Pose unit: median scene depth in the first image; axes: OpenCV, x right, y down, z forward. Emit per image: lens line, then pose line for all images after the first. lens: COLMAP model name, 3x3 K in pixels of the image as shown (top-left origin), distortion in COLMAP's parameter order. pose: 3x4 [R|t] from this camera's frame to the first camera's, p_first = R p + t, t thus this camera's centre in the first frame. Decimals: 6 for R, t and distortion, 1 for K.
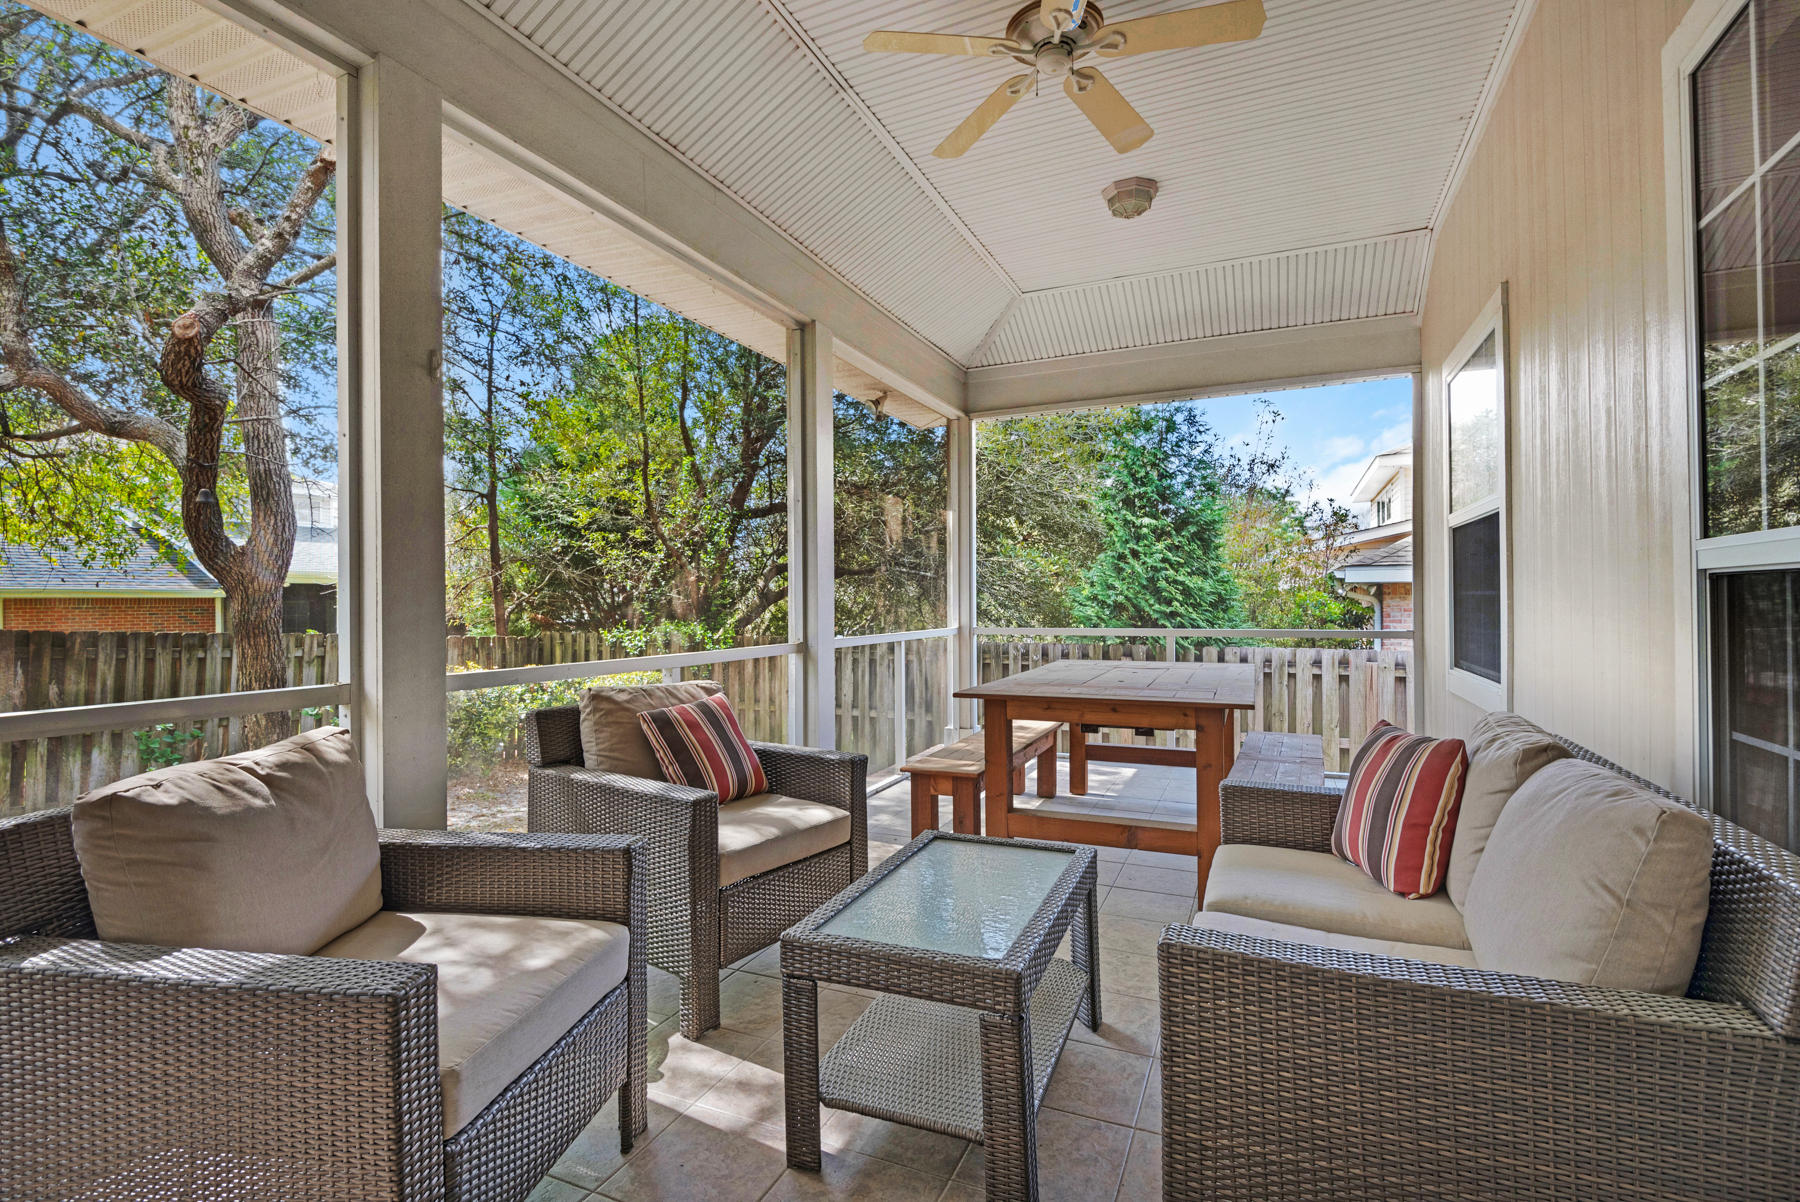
lens RADIAL K [[850.0, 0, 895.3], [0, 850.0, 596.8], [0, 0, 1]] dist [0.000158, 0.000017]
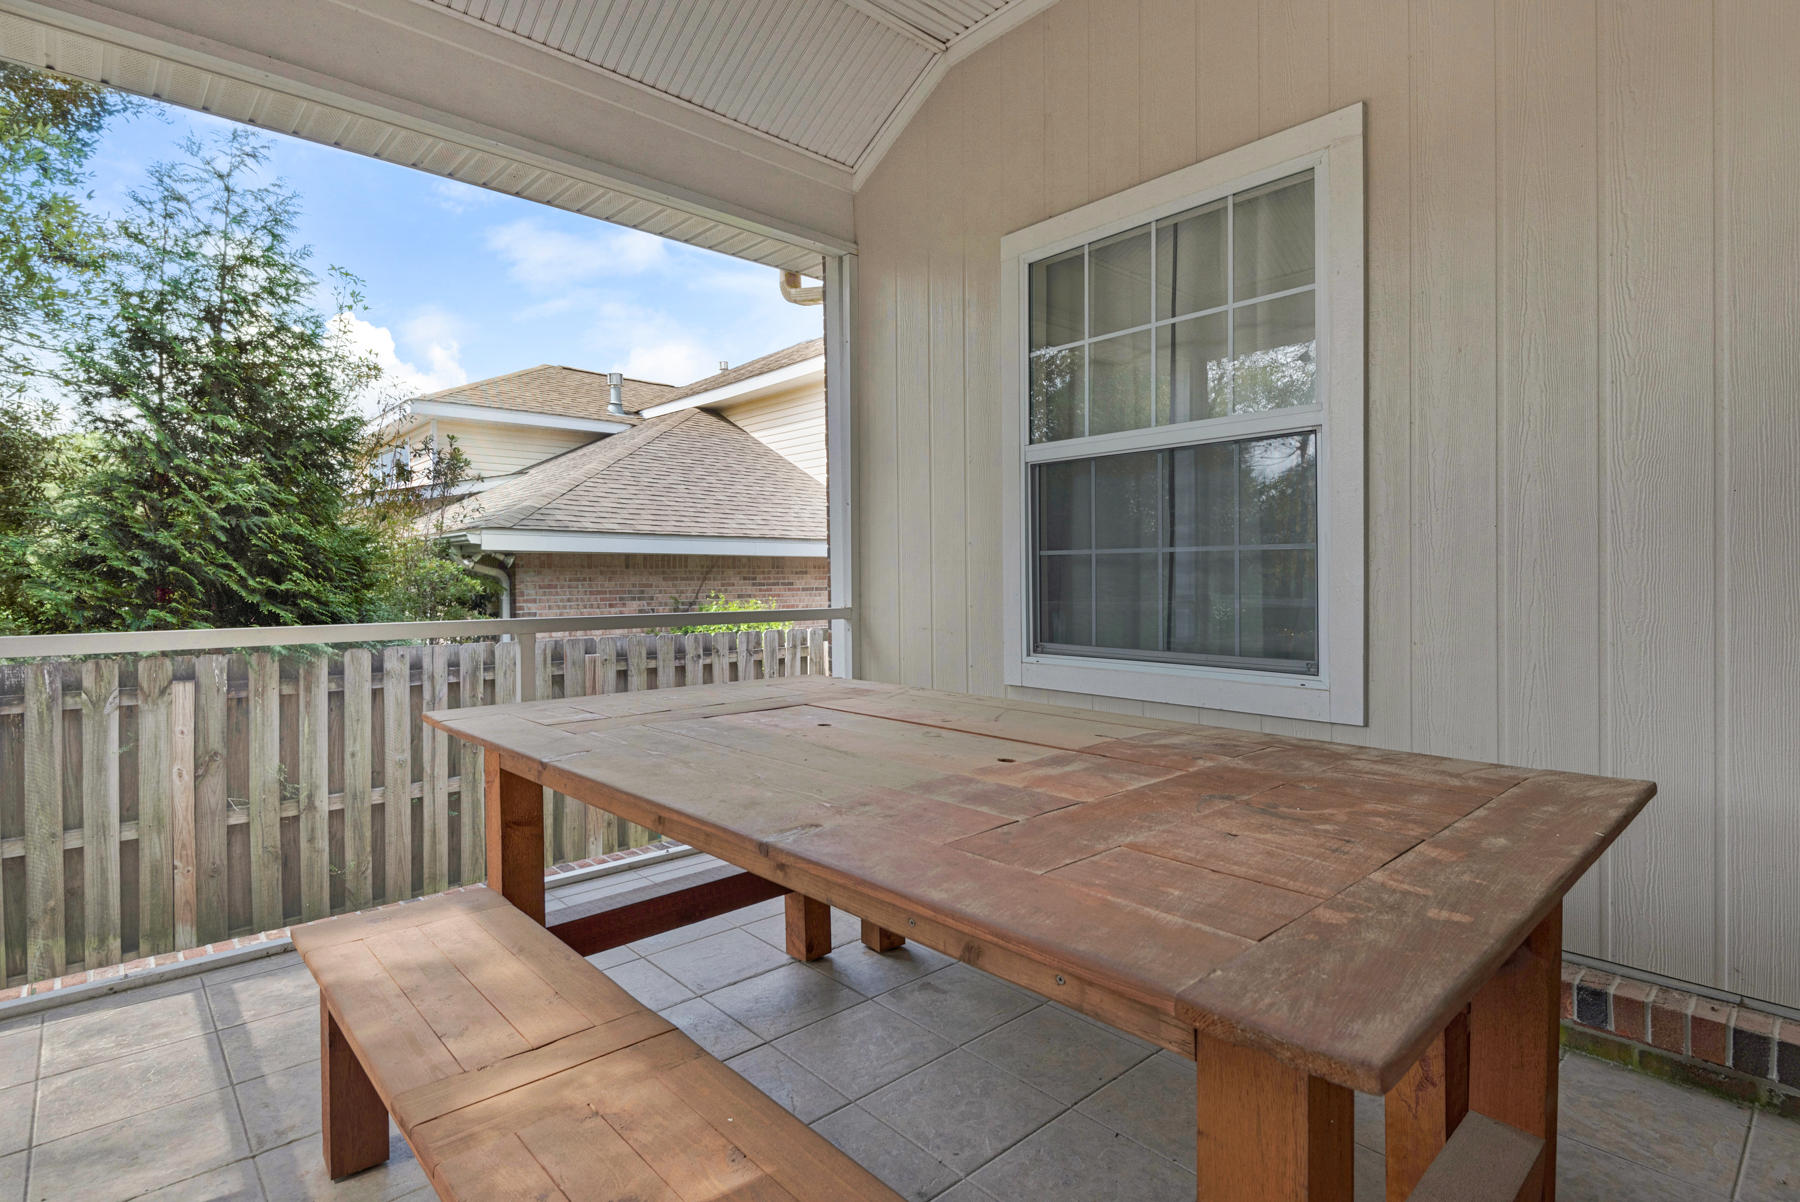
lens RADIAL K [[893.0, 0, 898.7], [0, 893.0, 589.6], [0, 0, 1]] dist [-0.000407, 0.000004]
pose [[0.398491, -0.008444, 0.917133, -0.047148], [-0.003040, 0.999940, 0.010528, 0.009881], [-0.917167, -0.006983, 0.398442, 0.404650]]
